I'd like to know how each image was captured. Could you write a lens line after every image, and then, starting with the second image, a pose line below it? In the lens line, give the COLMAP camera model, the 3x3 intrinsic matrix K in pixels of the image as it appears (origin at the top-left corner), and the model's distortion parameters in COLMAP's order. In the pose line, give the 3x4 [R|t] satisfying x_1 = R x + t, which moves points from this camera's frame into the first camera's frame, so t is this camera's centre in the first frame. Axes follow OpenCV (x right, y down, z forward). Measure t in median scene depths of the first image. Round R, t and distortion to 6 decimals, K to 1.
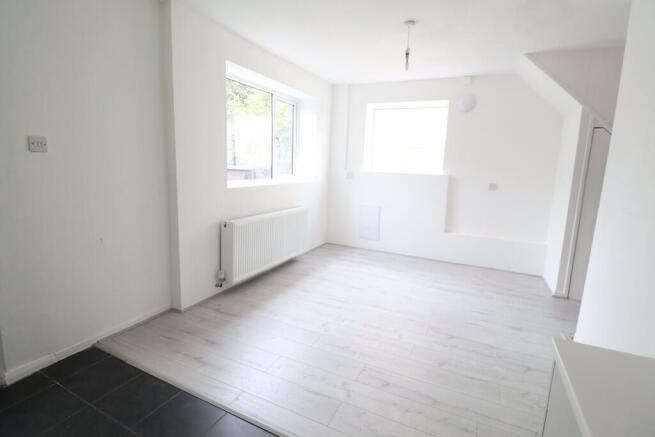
lens RADIAL K [[313.2, 0, 329.4], [0, 313.2, 210.2], [0, 0, 1]] dist [-0.013123, -0.000396]
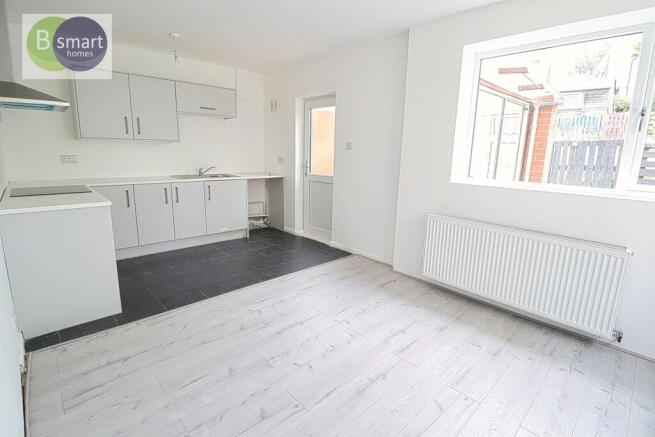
lens RADIAL K [[313.2, 0, 329.4], [0, 313.2, 210.2], [0, 0, 1]] dist [-0.013123, -0.000396]
pose [[-0.336495, 0.140256, -0.931182, 0.807643], [-0.182169, 0.960472, 0.210497, -0.144190], [0.923897, 0.240464, -0.297644, 1.110399]]
